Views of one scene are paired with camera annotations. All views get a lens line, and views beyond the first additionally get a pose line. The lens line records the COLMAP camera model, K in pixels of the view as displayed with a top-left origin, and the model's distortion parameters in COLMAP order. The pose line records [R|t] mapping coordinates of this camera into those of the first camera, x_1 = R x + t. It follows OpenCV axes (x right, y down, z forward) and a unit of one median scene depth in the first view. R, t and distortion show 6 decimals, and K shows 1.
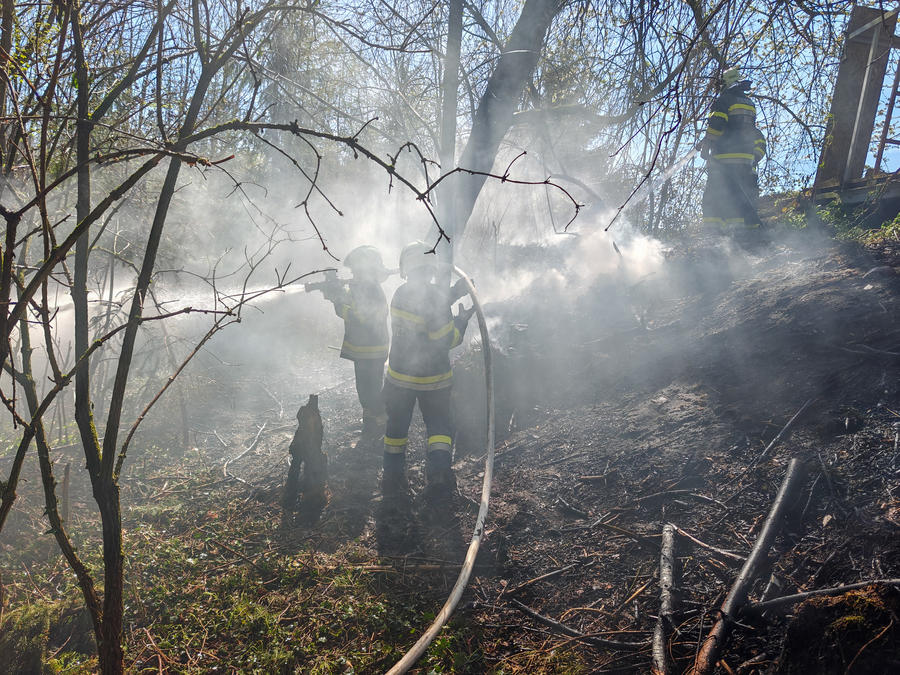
lens RADIAL K [[623.5, 0, 452.4], [0, 623.5, 342.6], [0, 0, 1]] dist [0.047762, -0.051404]
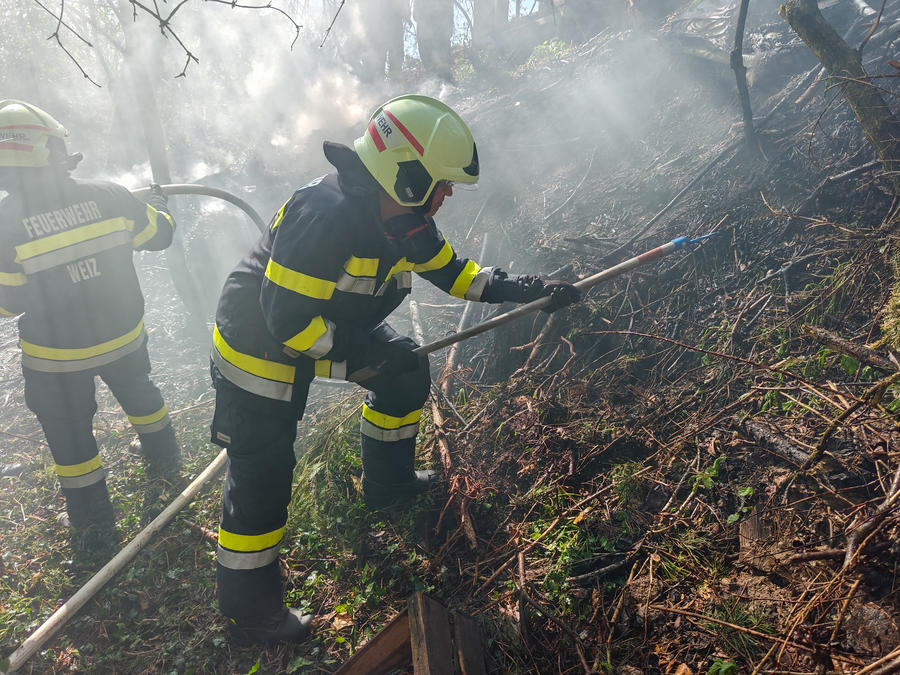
lens RADIAL K [[623.5, 0, 452.4], [0, 623.5, 342.6], [0, 0, 1]] dist [0.047762, -0.051404]
pose [[0.892055, -0.241695, 0.381866, -0.159503], [0.172964, 0.963229, 0.205606, 0.187872], [-0.417518, -0.117363, 0.901057, -0.350871]]
